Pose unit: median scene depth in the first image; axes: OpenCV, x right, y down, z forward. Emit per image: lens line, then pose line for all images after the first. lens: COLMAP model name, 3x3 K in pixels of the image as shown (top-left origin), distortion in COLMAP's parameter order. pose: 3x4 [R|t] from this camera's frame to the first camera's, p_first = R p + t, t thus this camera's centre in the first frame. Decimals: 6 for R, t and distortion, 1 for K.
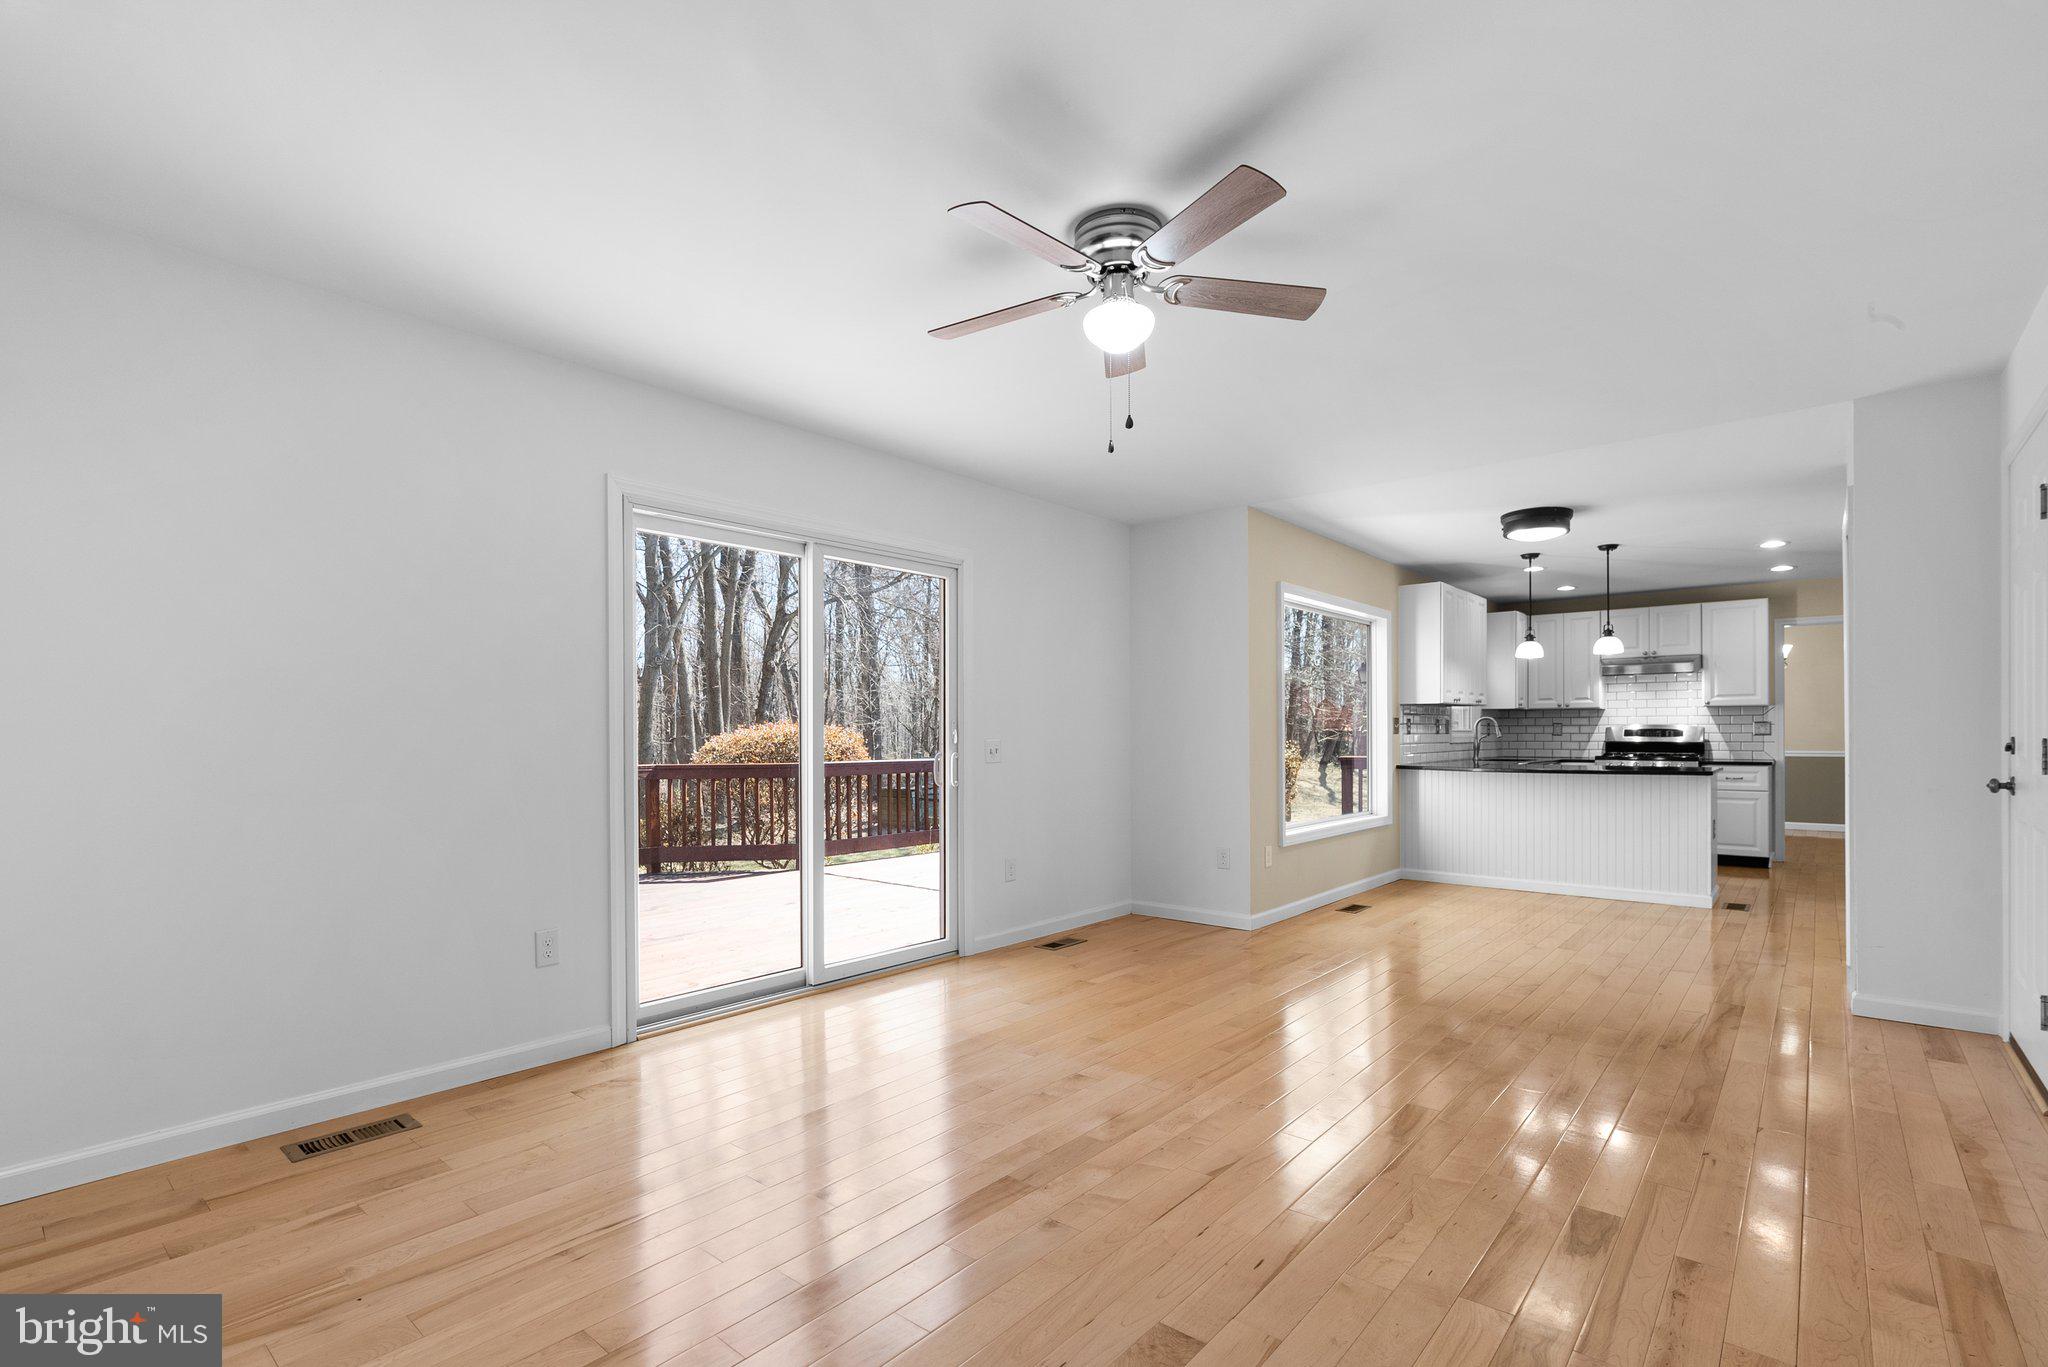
lens RADIAL K [[926.7, 0, 1011.3], [0, 926.7, 741.3], [0, 0, 1]] dist [-0.007073, 0.002844]
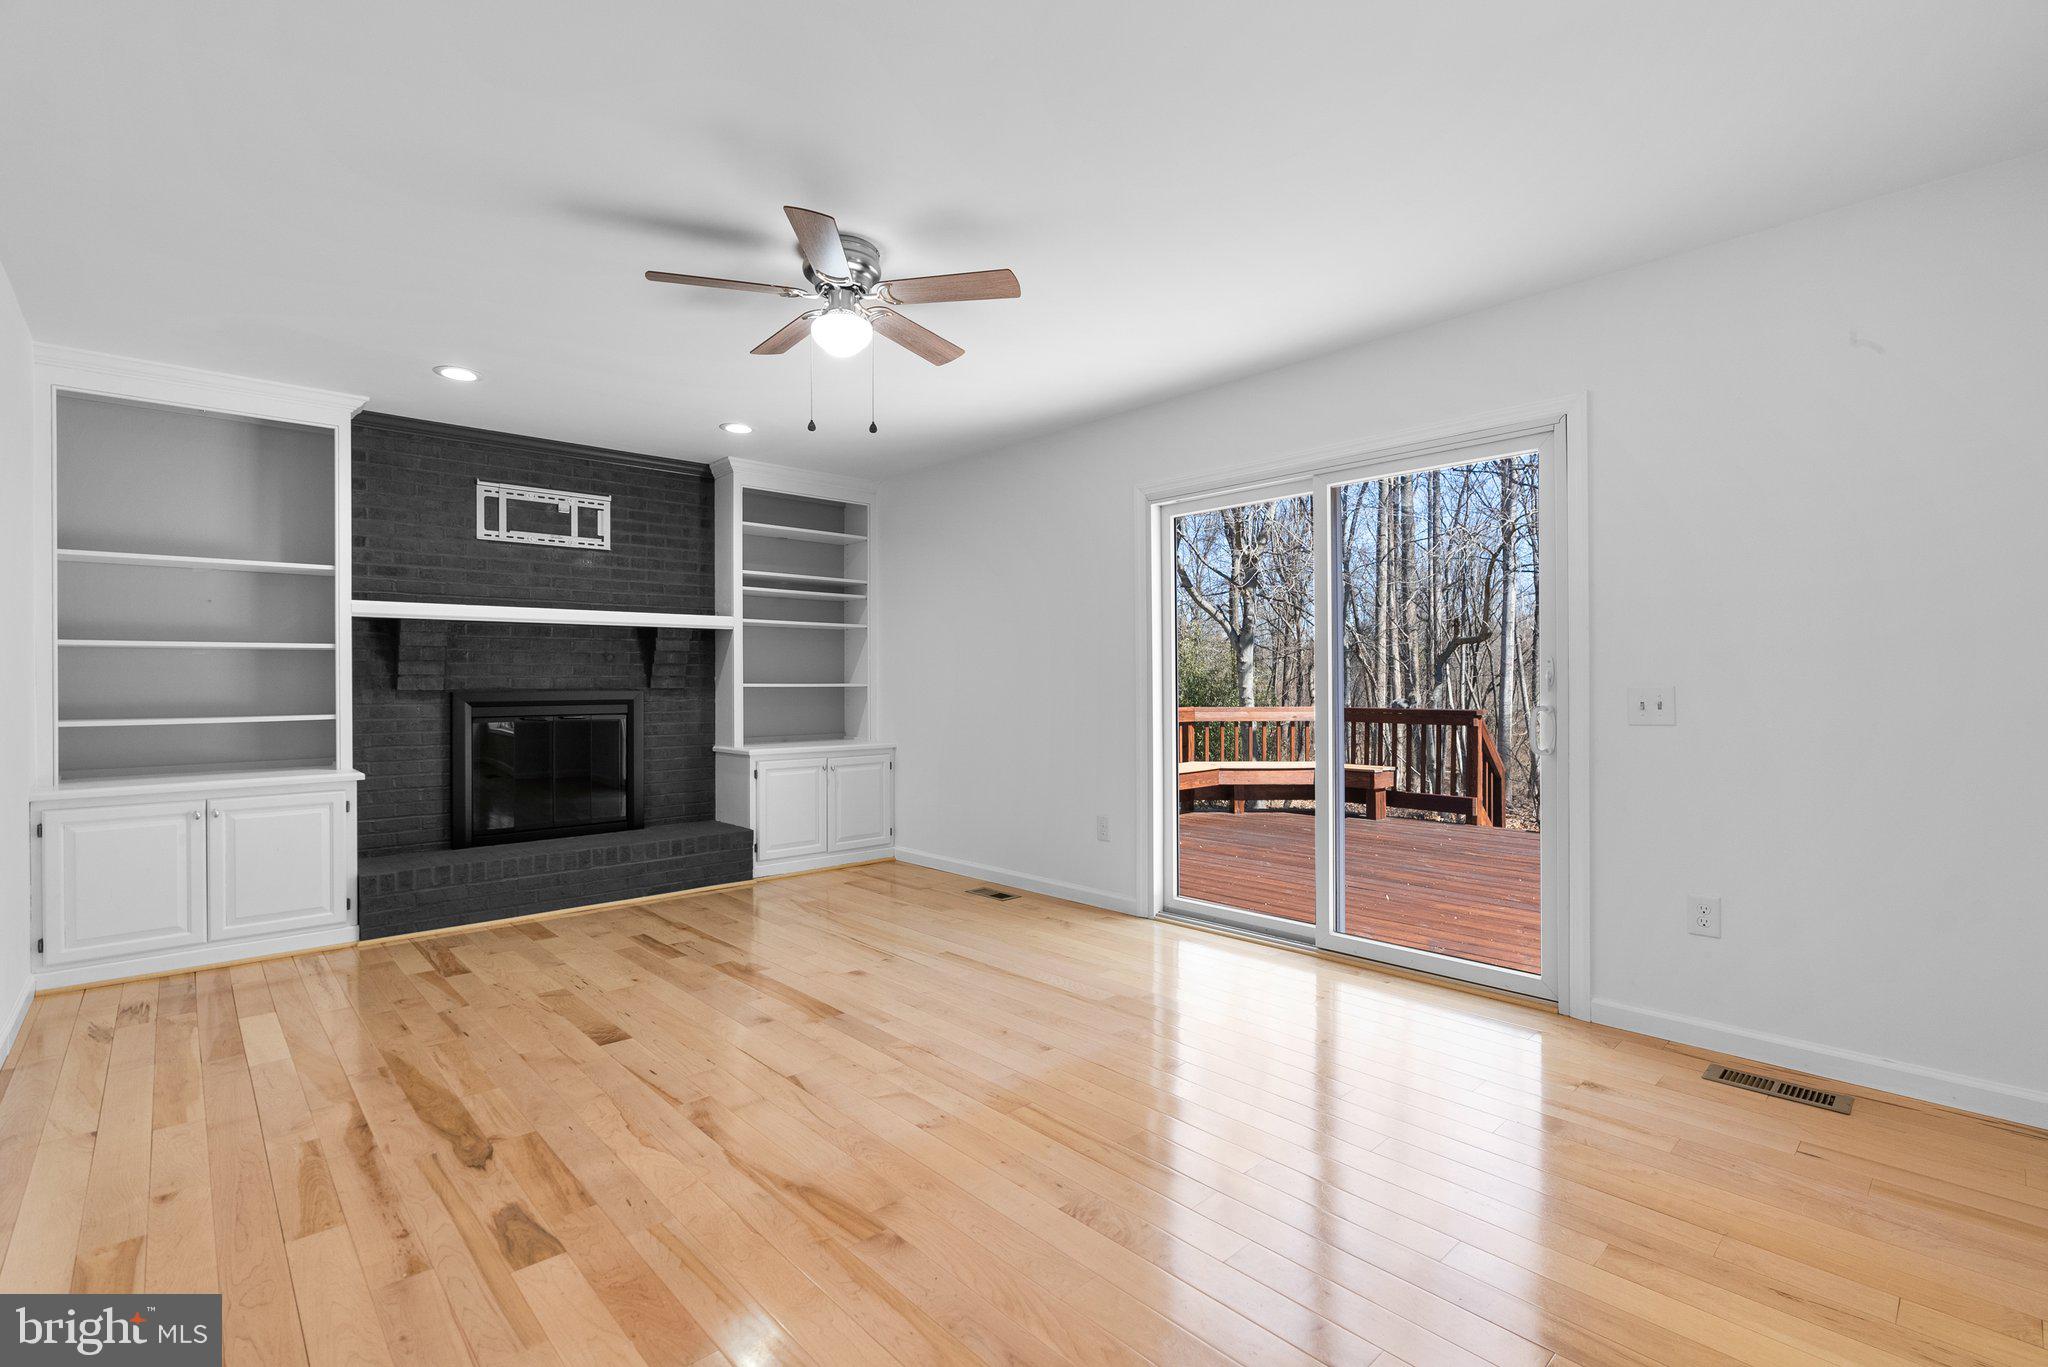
lens RADIAL K [[926.7, 0, 1020.4], [0, 926.7, 679.7], [0, 0, 1]] dist [-0.007073, 0.002844]
pose [[-0.106606, 0.001864, -0.994300, 0.367463], [0.002128, 0.999996, 0.001647, -0.003983], [0.994299, -0.001940, -0.106610, 0.394754]]
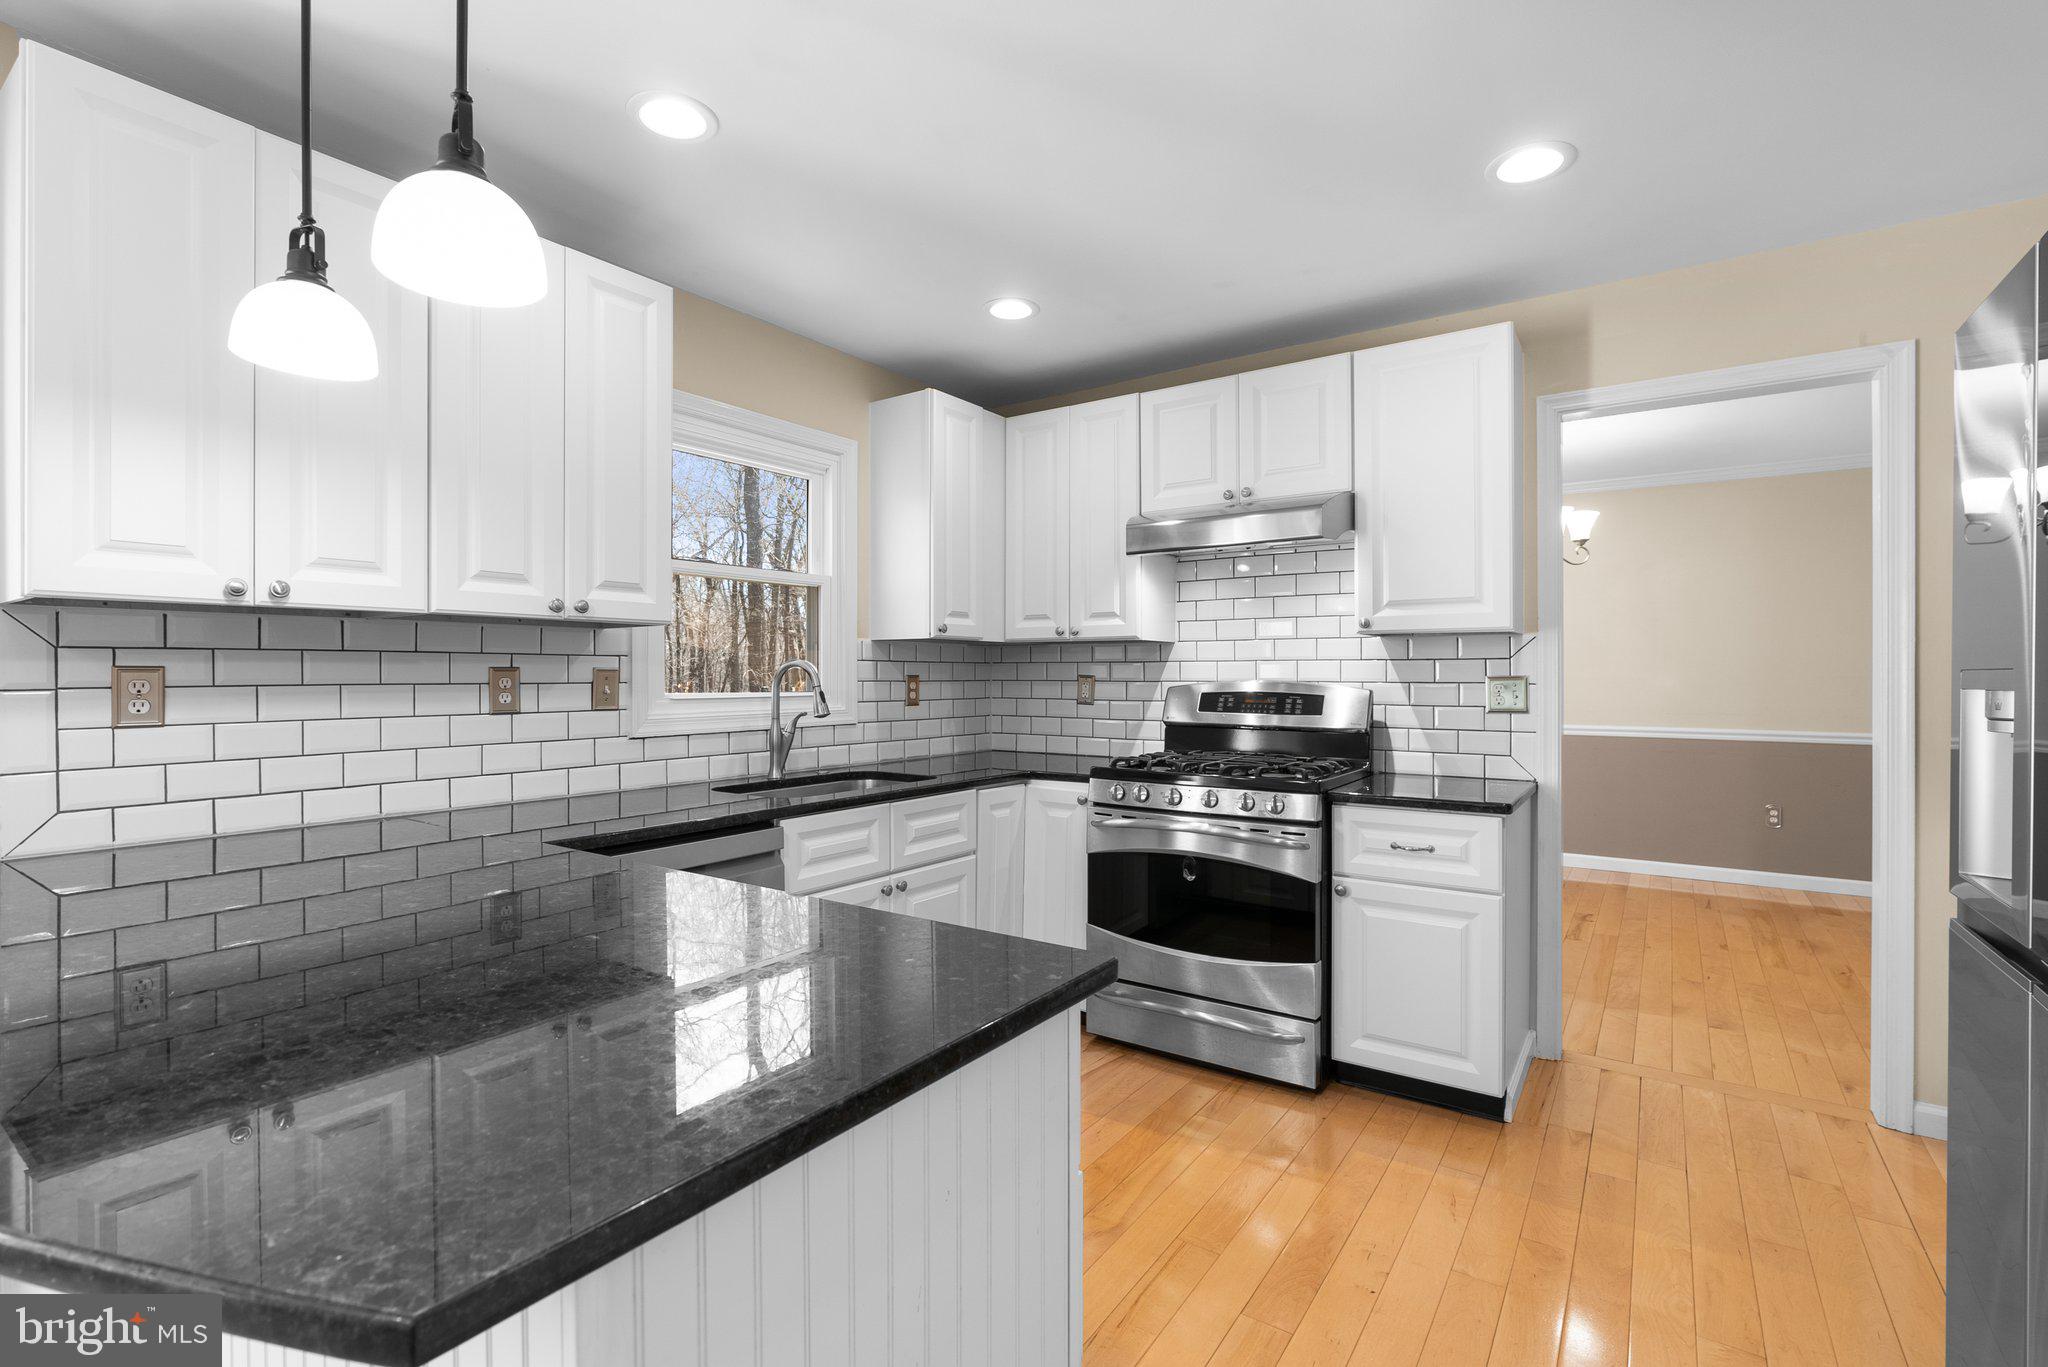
lens RADIAL K [[926.7, 0, 1016.4], [0, 926.7, 674.7], [0, 0, 1]] dist [-0.007073, 0.002844]
pose [[0.994372, 0.003125, 0.105898, 0.577376], [-0.002197, 0.999958, -0.008874, -0.018231], [-0.105922, 0.008592, 0.994337, 0.651052]]
